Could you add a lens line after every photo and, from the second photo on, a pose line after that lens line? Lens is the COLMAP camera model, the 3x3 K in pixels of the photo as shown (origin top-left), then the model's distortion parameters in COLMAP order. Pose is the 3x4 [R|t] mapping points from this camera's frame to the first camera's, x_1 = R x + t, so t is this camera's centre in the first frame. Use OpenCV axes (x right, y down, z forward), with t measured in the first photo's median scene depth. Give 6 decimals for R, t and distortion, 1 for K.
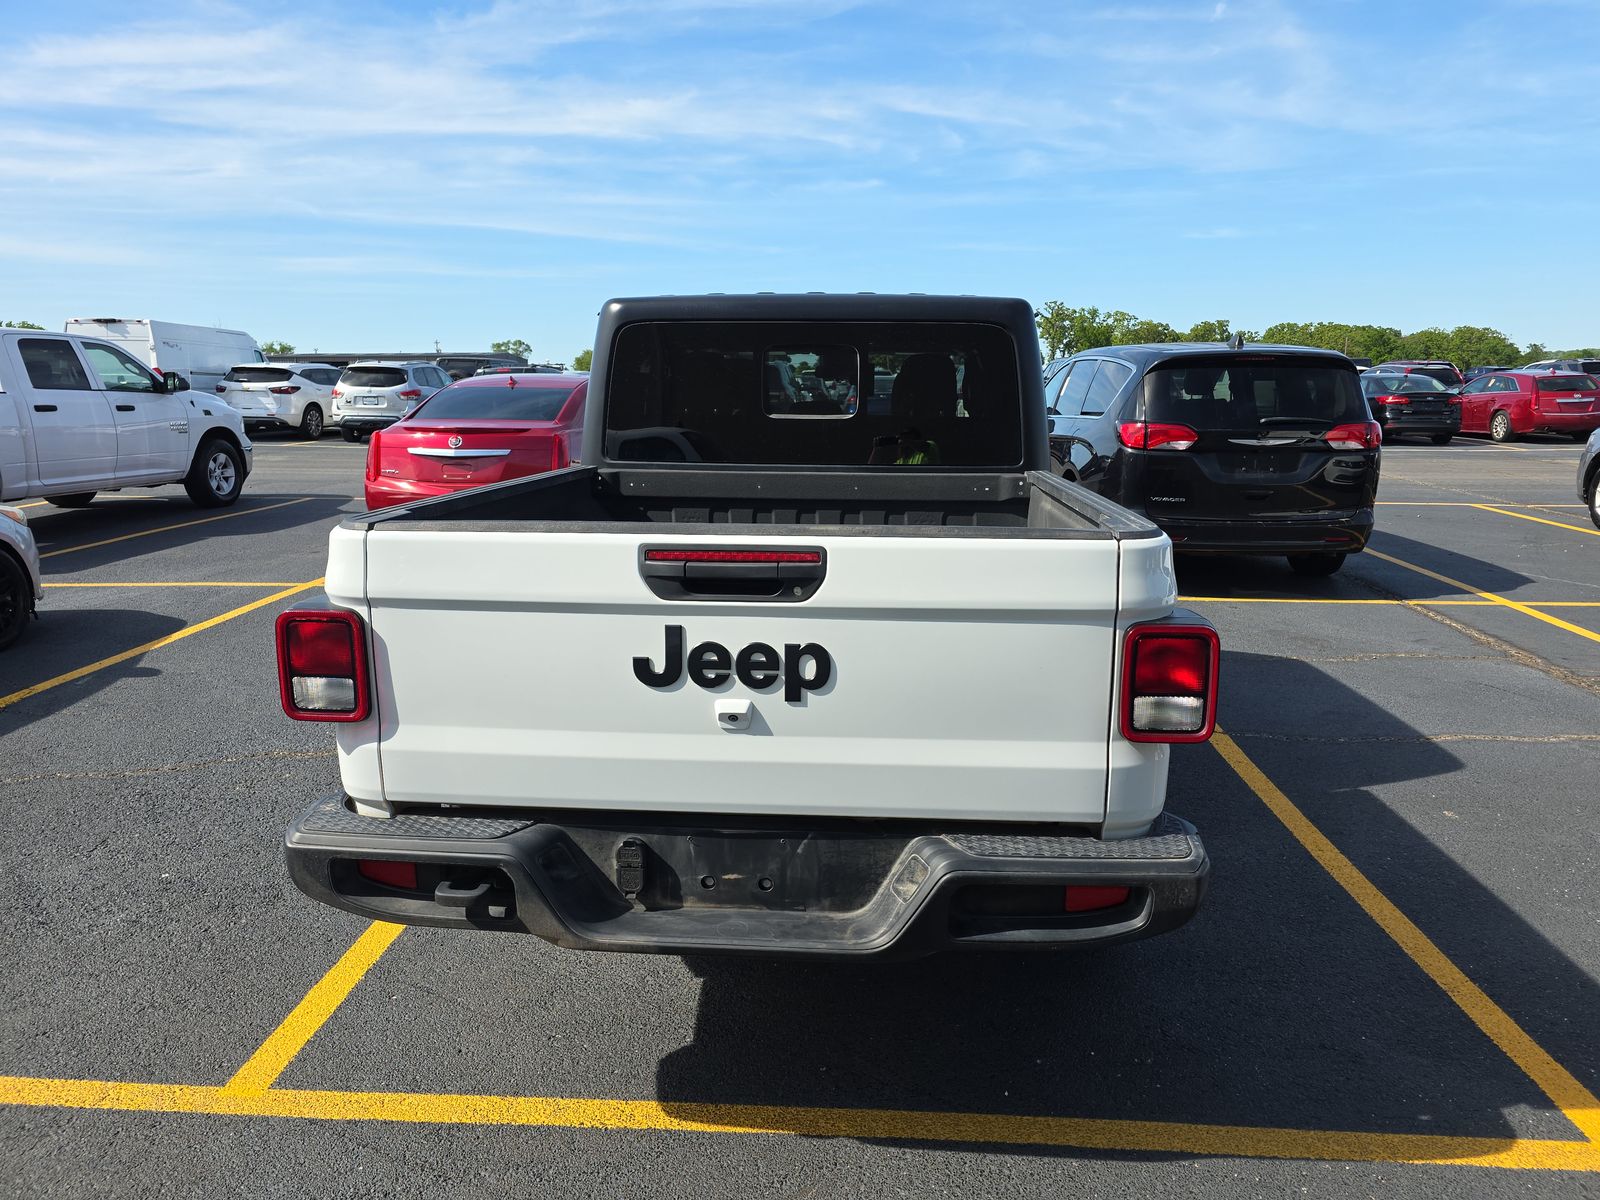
lens RADIAL K [[1080.6, 0, 824.9], [0, 1080.6, 596.7], [0, 0, 1]] dist [0.050108, -0.032155]
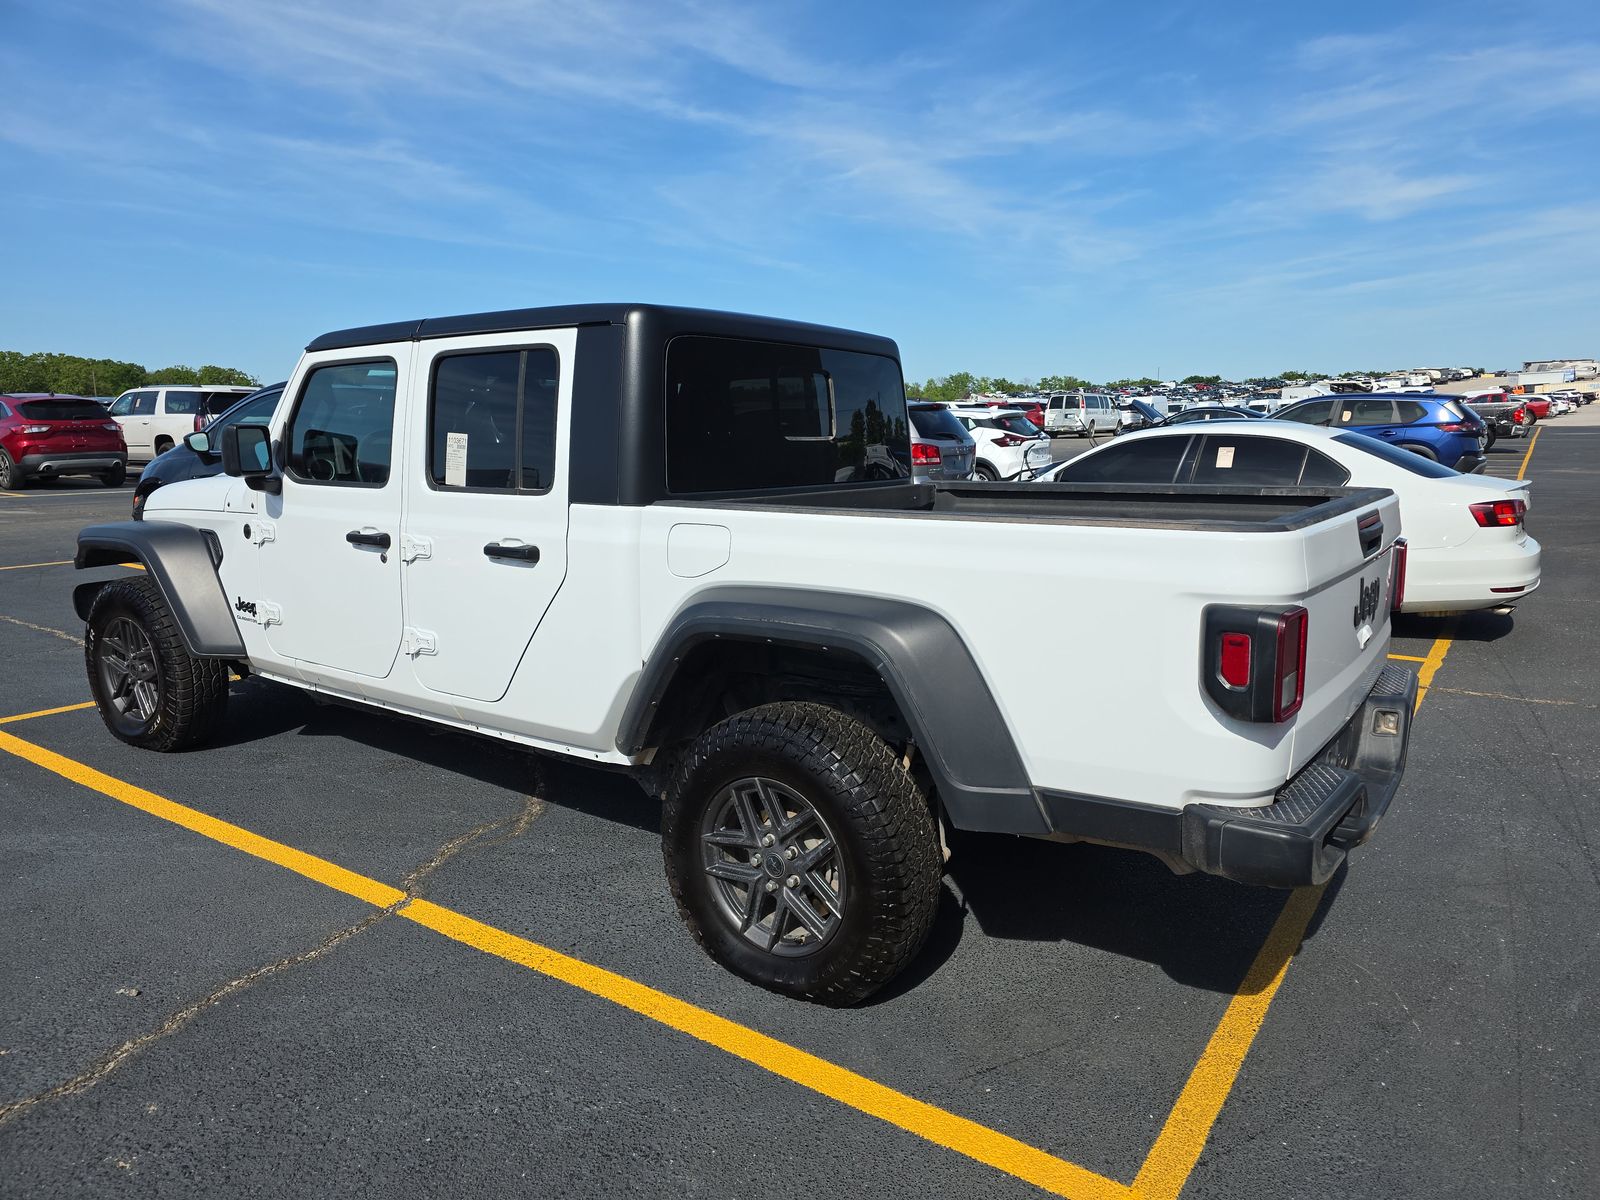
lens RADIAL K [[1080.6, 0, 824.9], [0, 1080.6, 596.7], [0, 0, 1]] dist [0.050108, -0.032155]
pose [[0.503177, -0.140390, 0.852703, -1.129926], [0.169339, 0.983605, 0.062016, -0.098691], [-0.847430, 0.113191, 0.518701, 0.598836]]
